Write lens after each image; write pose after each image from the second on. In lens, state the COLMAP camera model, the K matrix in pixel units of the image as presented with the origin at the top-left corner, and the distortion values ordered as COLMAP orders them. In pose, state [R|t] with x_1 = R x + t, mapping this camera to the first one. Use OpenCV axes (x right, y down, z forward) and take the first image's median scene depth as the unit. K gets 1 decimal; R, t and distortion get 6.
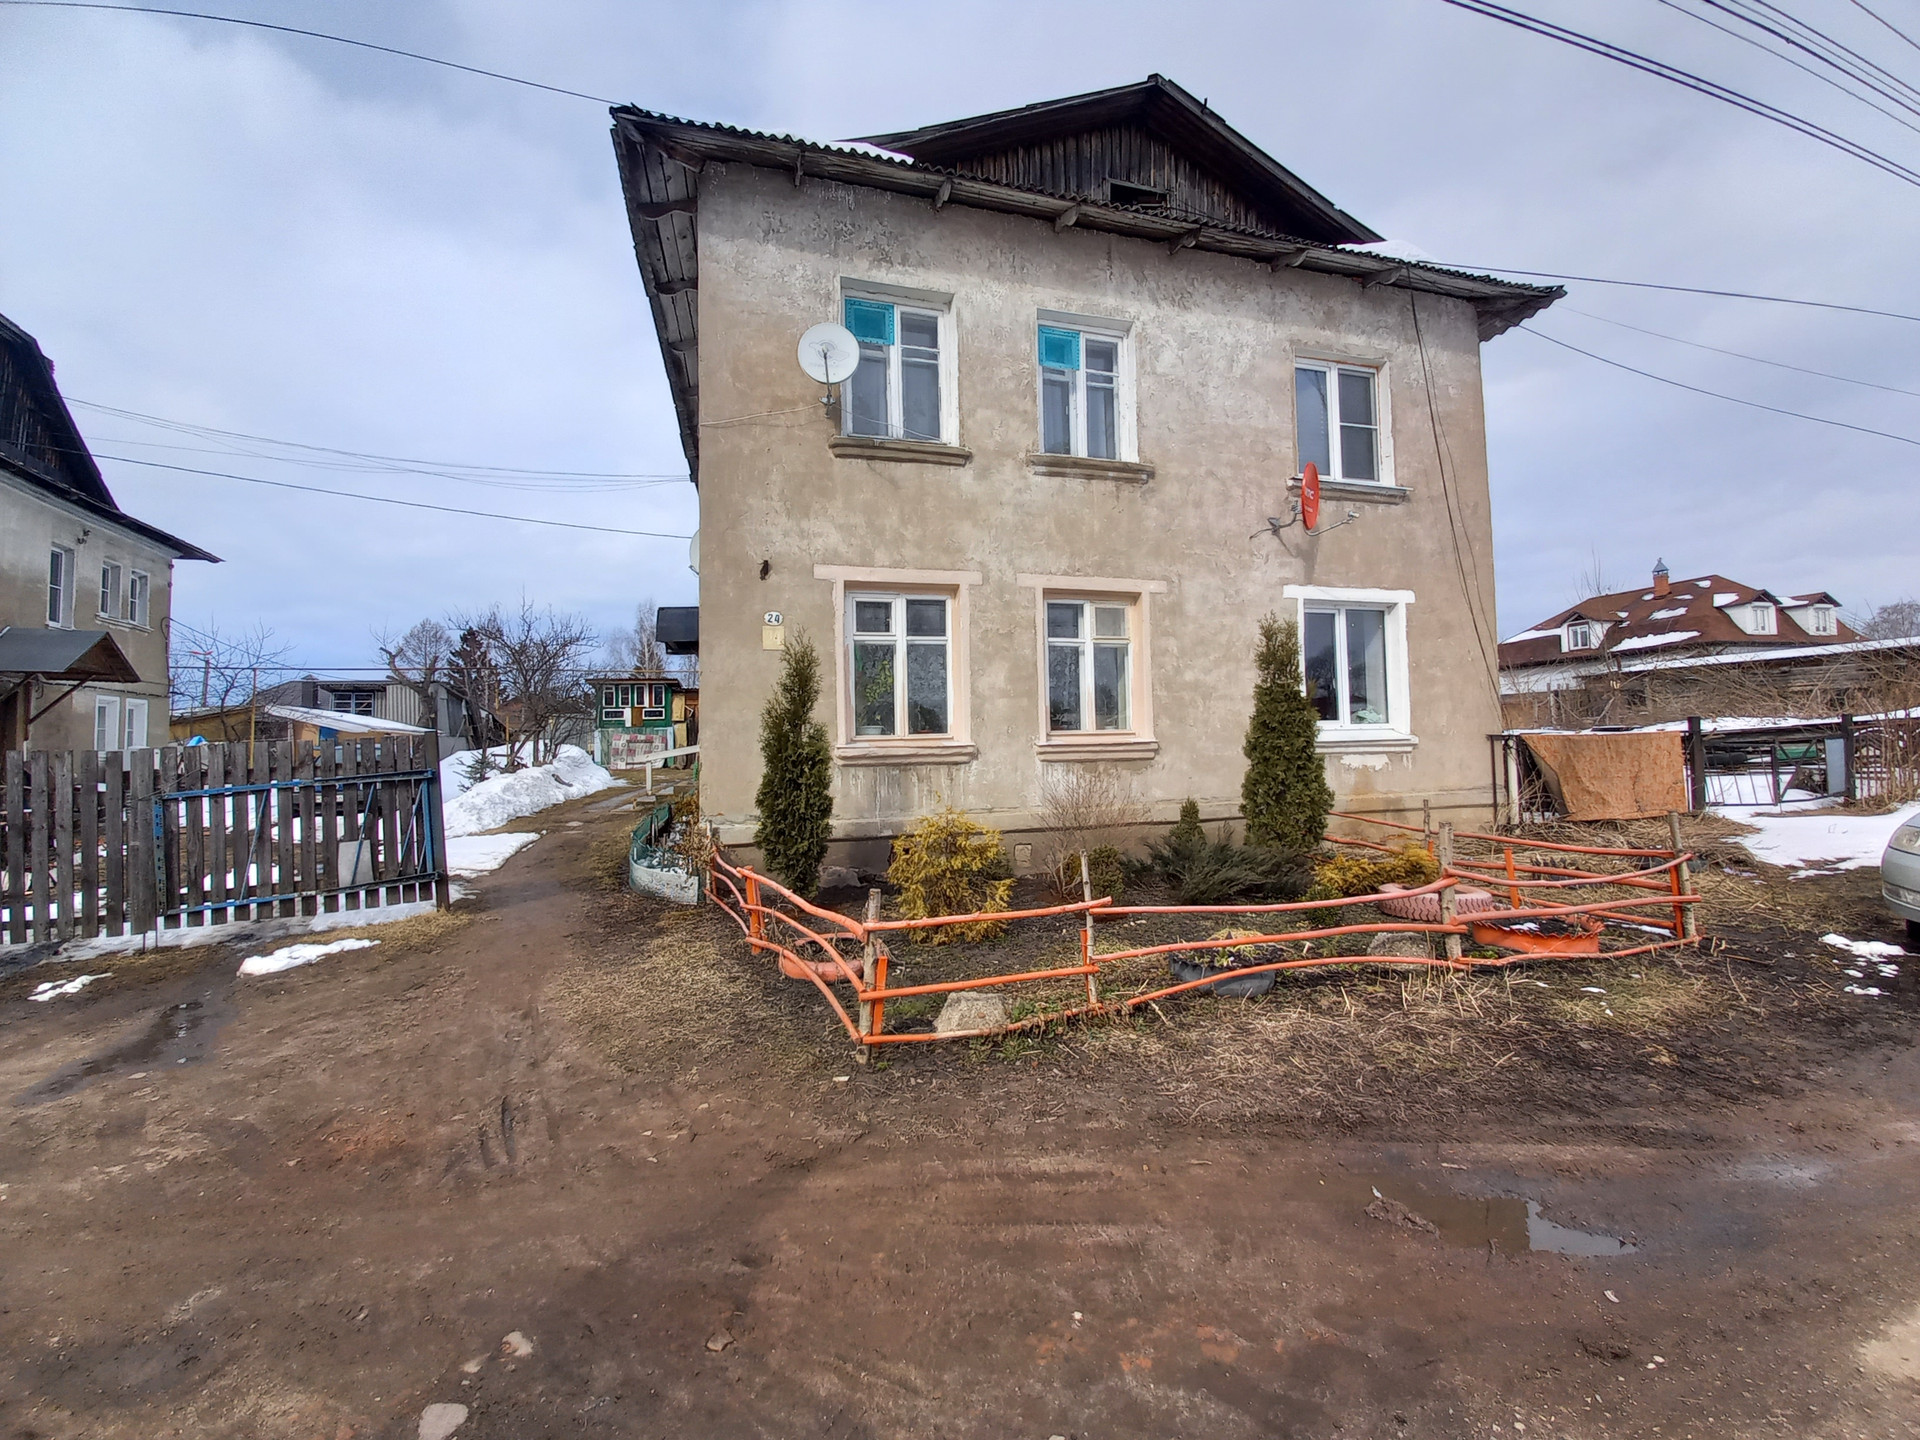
lens RADIAL K [[770.2, 0, 980.8], [0, 770.2, 731.1], [0, 0, 1]] dist [0.008338, -0.005066]
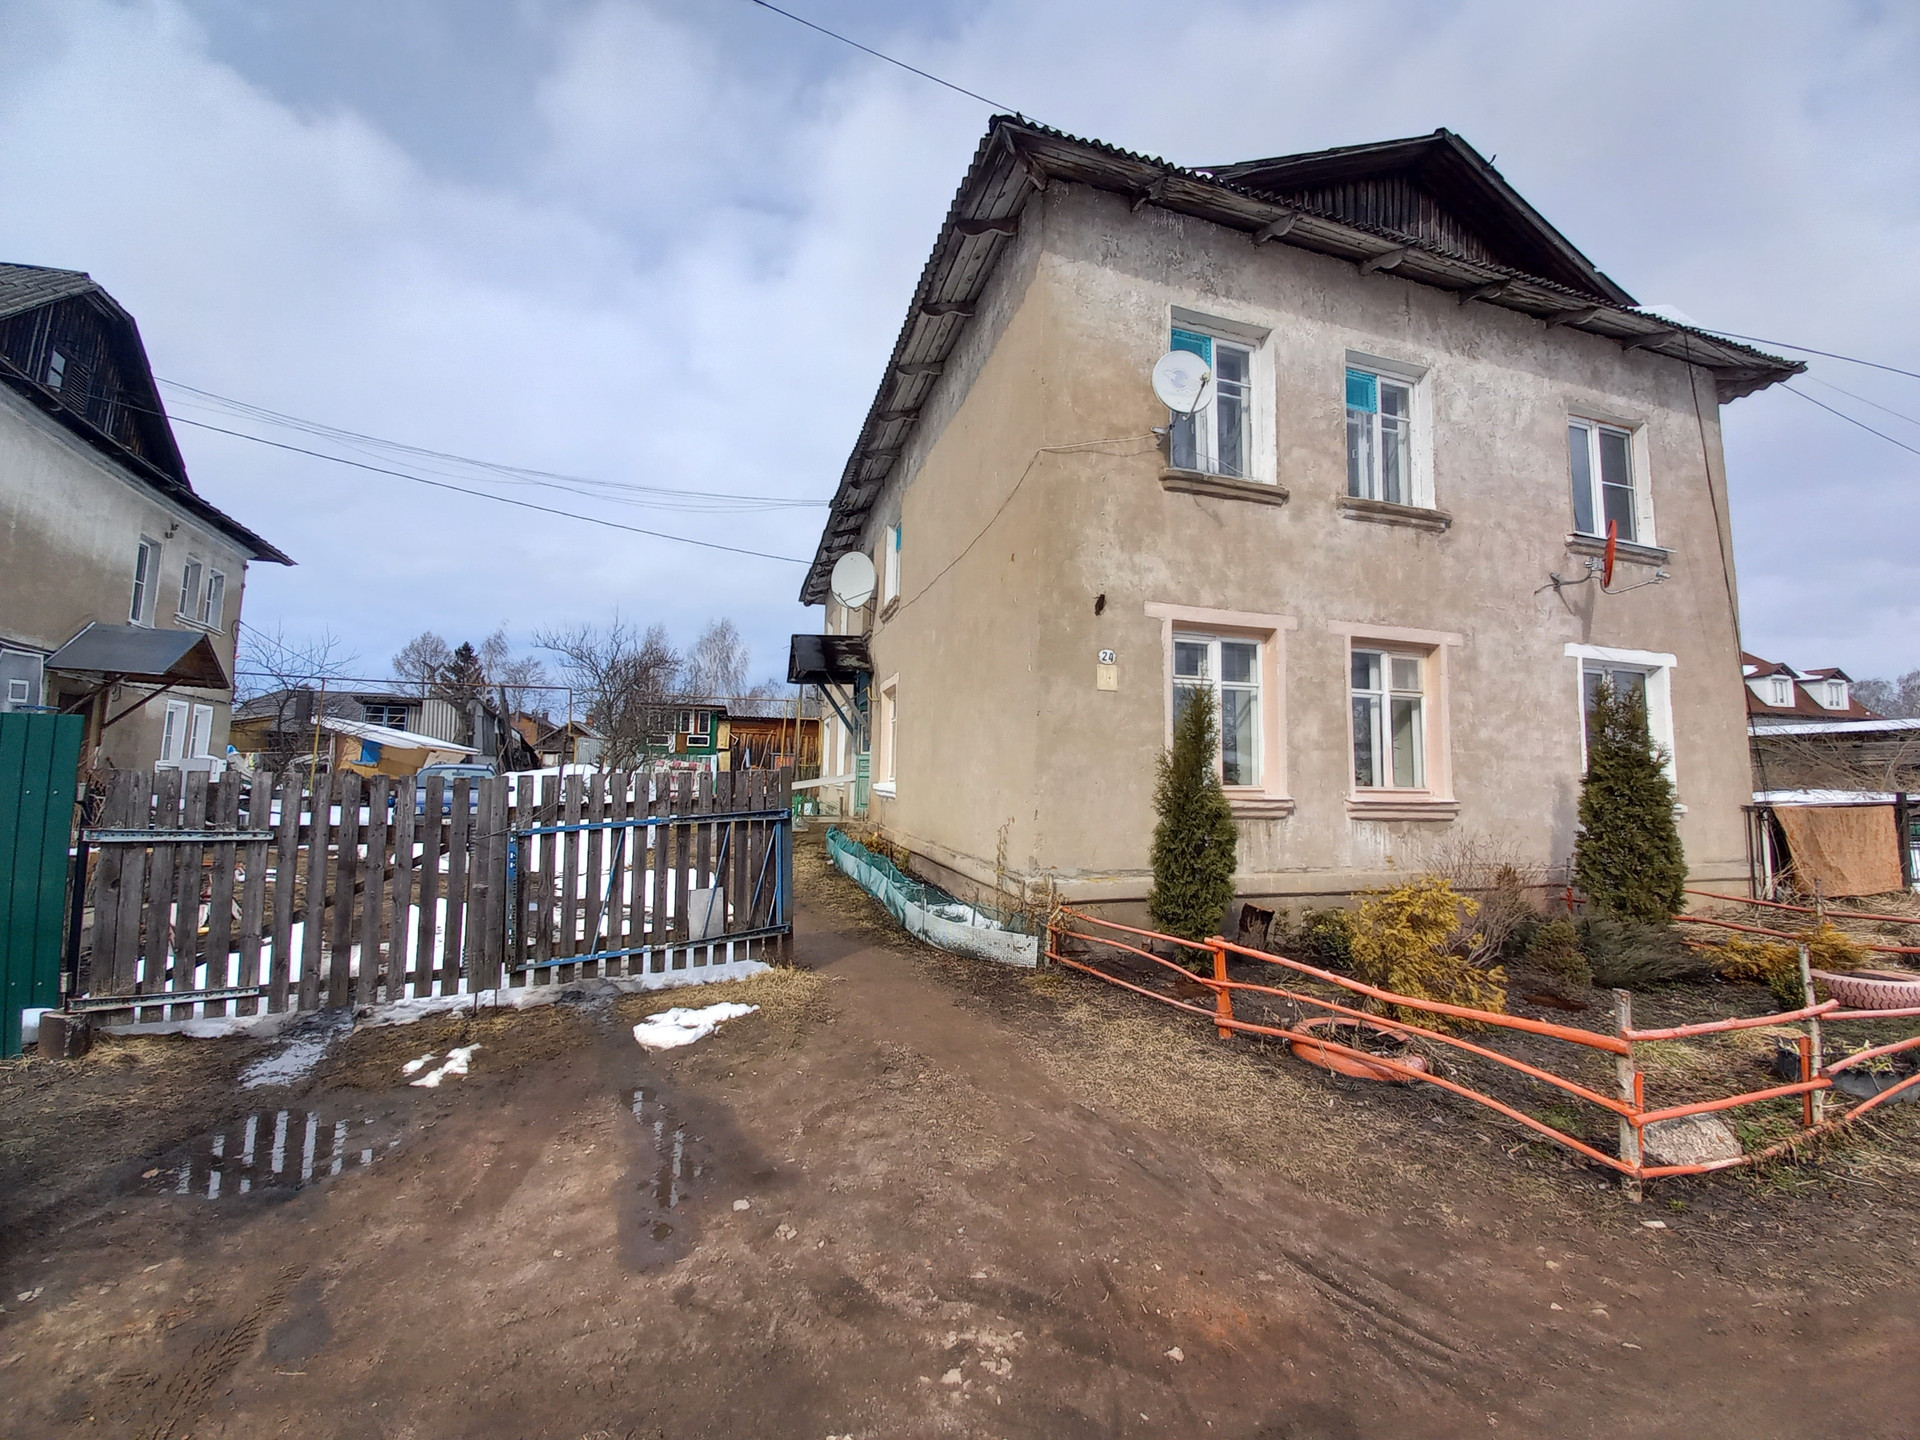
lens RADIAL K [[770.2, 0, 965.9], [0, 770.2, 727.3], [0, 0, 1]] dist [0.008338, -0.005066]
pose [[0.998520, 0.040620, 0.036158, -0.406643], [-0.038712, 0.997898, -0.051977, -0.005268], [-0.038194, 0.050500, 0.997993, 0.072281]]
